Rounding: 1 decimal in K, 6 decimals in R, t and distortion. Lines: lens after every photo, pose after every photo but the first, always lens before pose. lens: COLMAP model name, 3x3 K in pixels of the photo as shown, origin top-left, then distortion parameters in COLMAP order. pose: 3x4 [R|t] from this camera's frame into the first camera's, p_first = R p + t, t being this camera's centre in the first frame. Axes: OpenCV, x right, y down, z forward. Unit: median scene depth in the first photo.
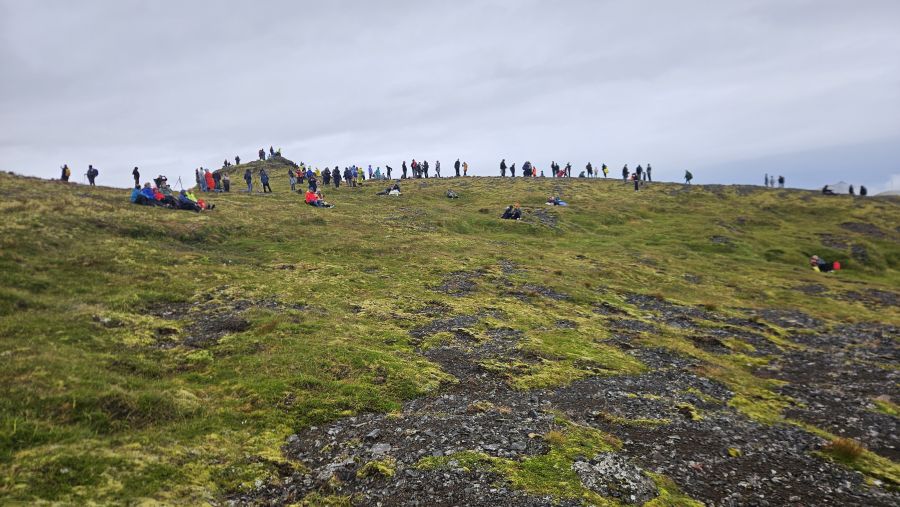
lens RADIAL K [[591.2, 0, 450.0], [0, 591.2, 253.5], [0, 0, 1]] dist [0.072381, -0.071120]
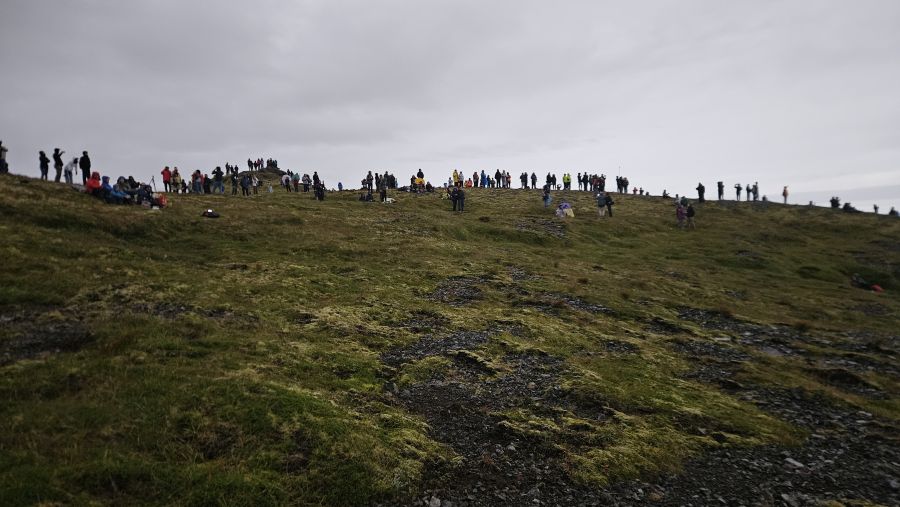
lens RADIAL K [[591.2, 0, 450.0], [0, 591.2, 253.5], [0, 0, 1]] dist [0.072381, -0.071120]
pose [[0.999814, 0.018438, 0.005613, -0.000550], [-0.018251, 0.999329, -0.031759, 0.029216], [-0.006195, 0.031650, 0.999480, 0.247850]]
